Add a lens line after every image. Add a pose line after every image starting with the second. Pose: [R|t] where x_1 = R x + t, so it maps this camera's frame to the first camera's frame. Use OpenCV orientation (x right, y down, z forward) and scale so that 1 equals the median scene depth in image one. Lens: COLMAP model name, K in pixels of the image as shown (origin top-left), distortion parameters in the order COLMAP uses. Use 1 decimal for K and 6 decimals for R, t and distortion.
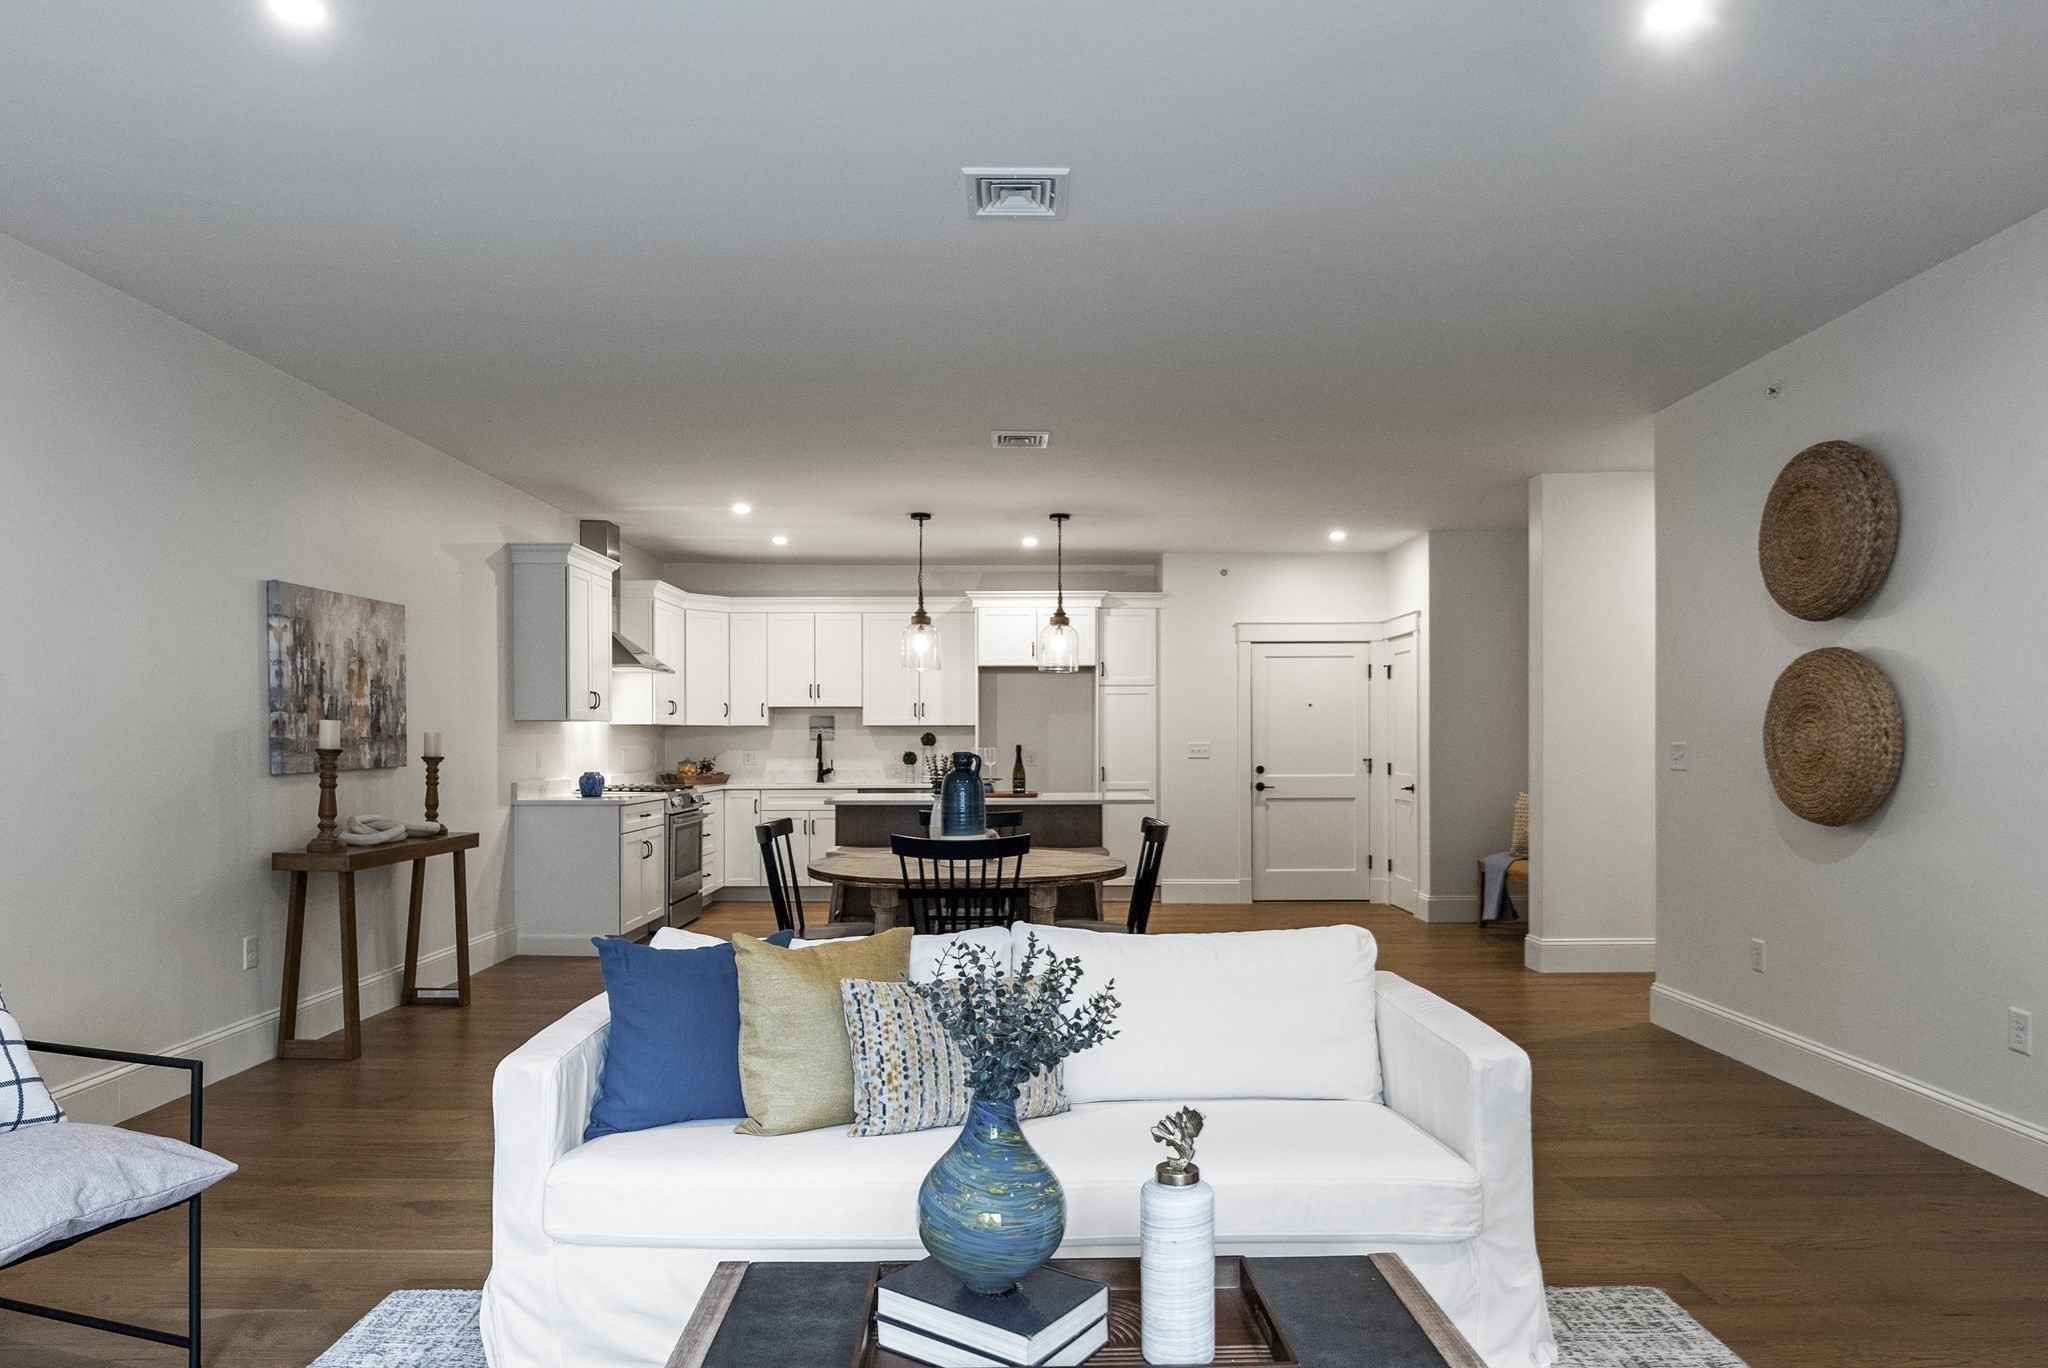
lens RADIAL K [[1250.4, 0, 1030.2], [0, 1250.4, 738.0], [0, 0, 1]] dist [-0.000260, 0.000171]
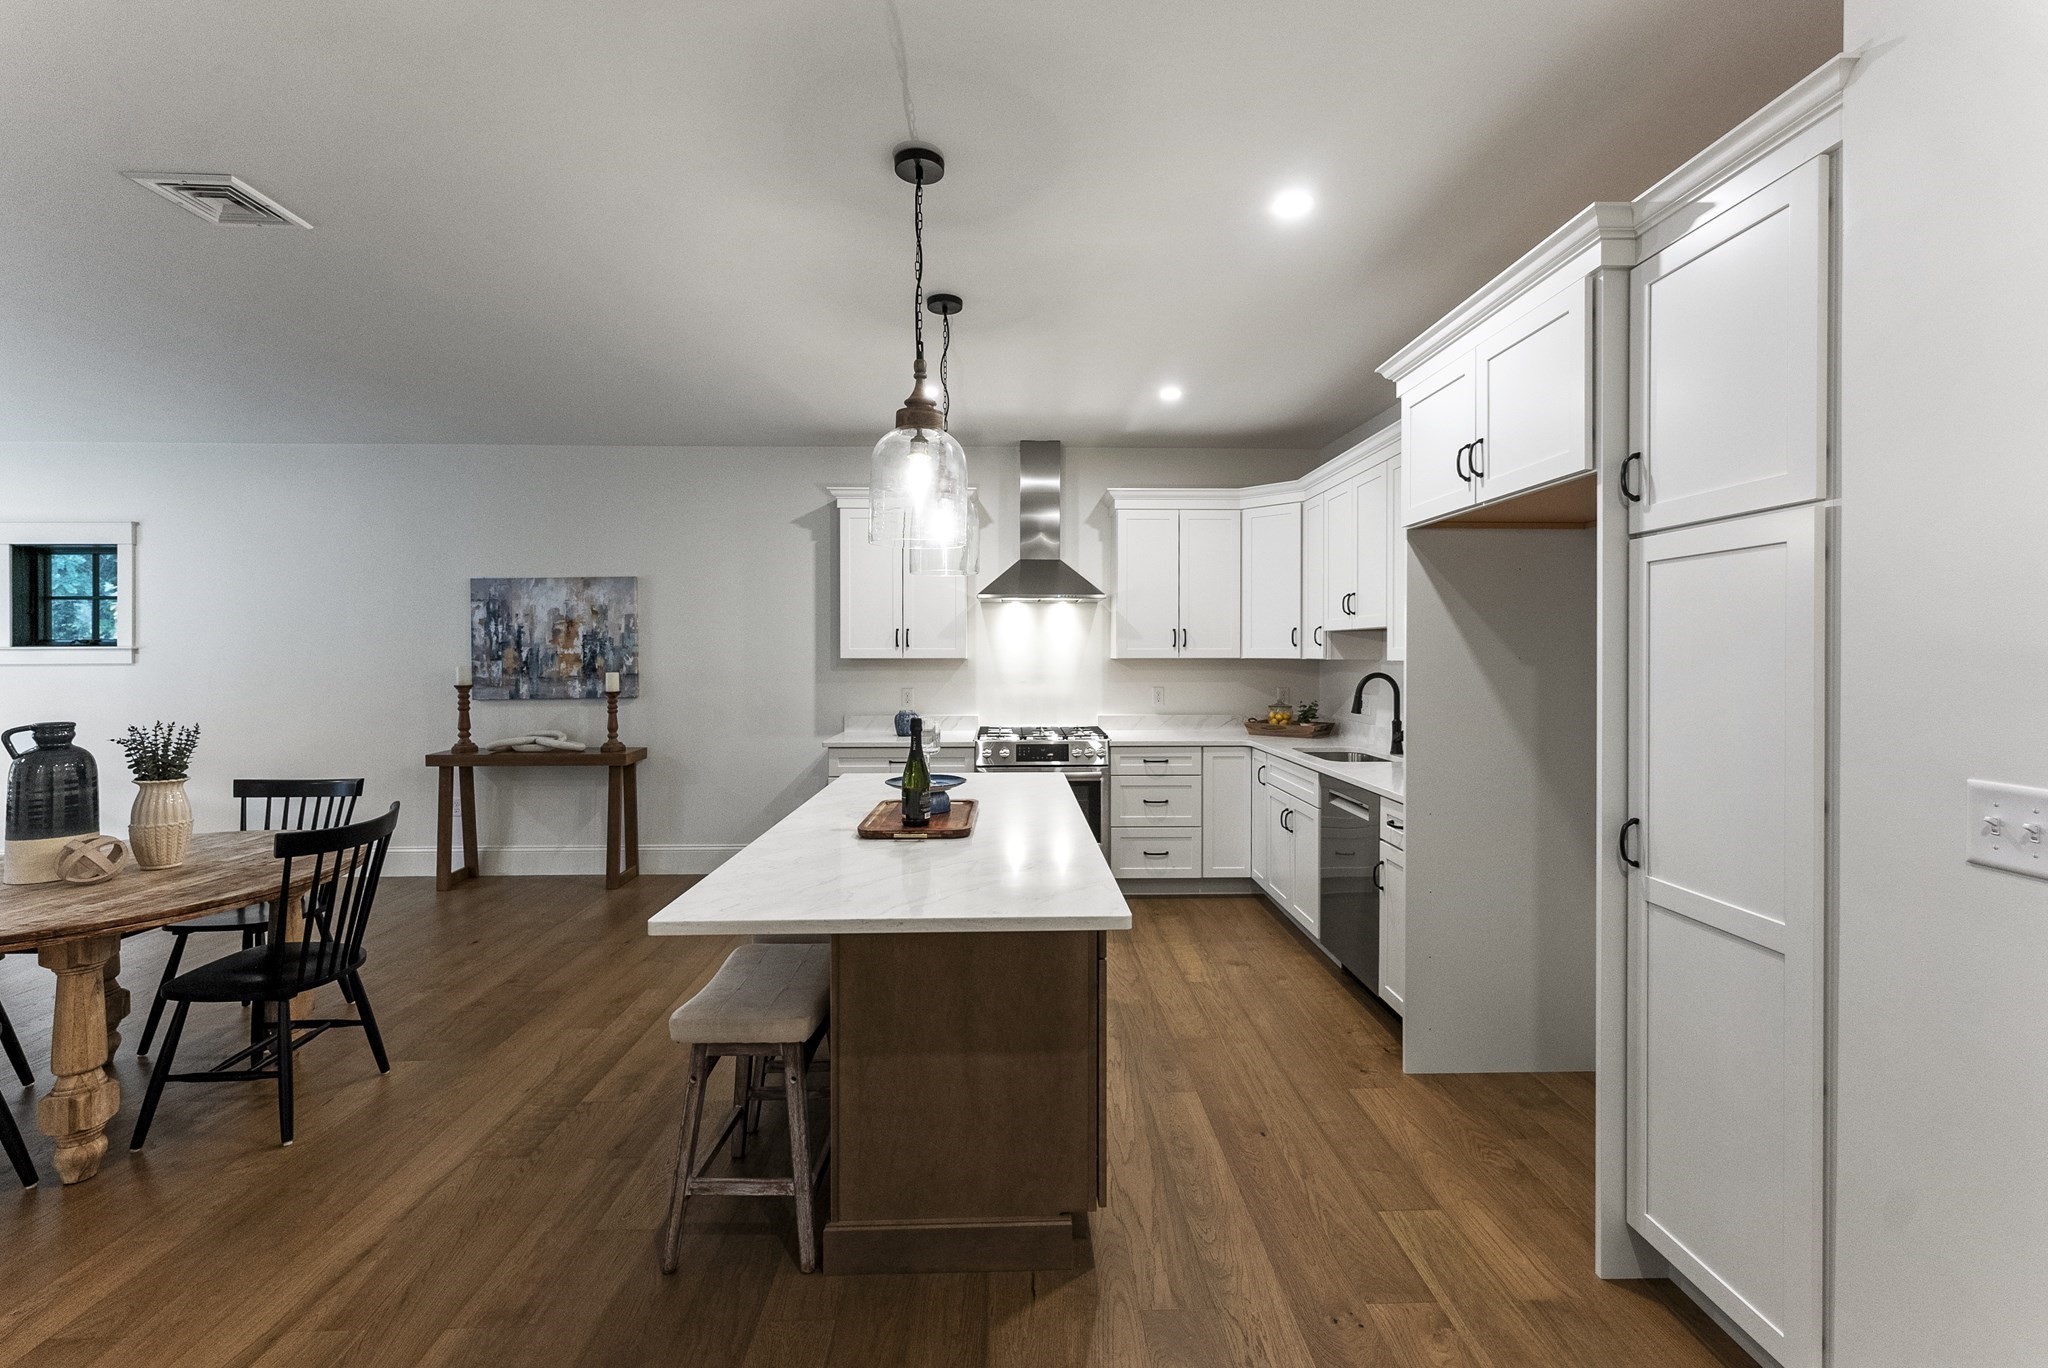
lens RADIAL K [[838.2, 0, 1033.9], [0, 838.2, 657.7], [0, 0, 1]] dist [0.001418, 0.000696]
pose [[0.024553, 0.008921, -0.999659, 0.413897], [0.003807, 0.999952, 0.009017, -0.026644], [0.999691, -0.004027, 0.024518, 1.434341]]
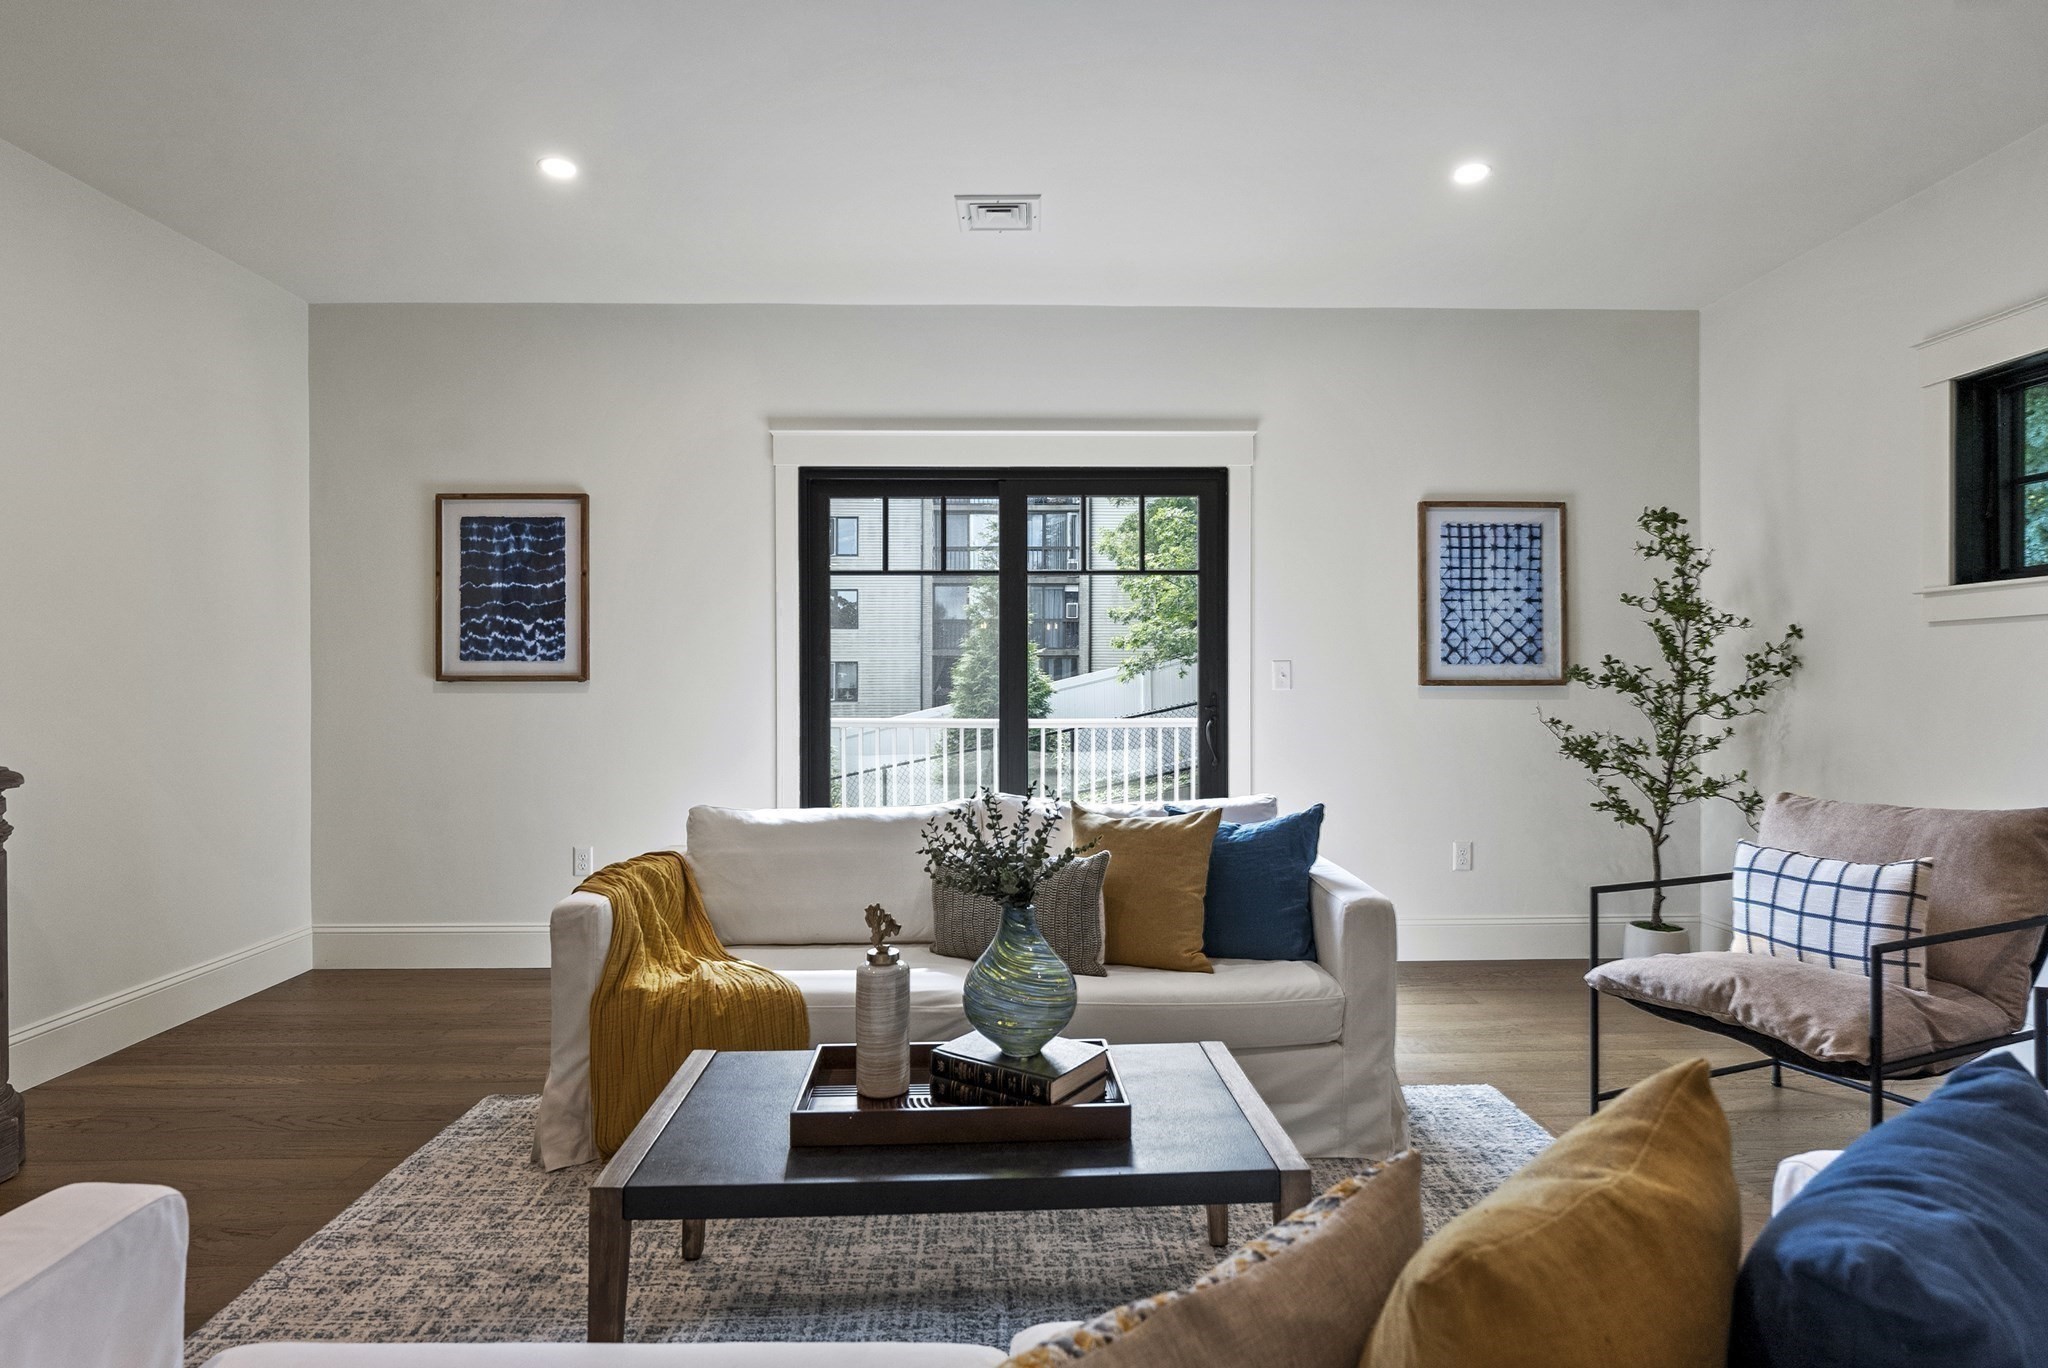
lens RADIAL K [[1053.3, 0, 1024.4], [0, 1053.3, 680.5], [0, 0, 1]] dist [-0.005333, -0.000217]
pose [[-0.999951, 0.004659, -0.008718, 0.250775], [0.004726, 0.999960, -0.007654, -0.013613], [0.008682, -0.007694, -0.999933, 1.238723]]
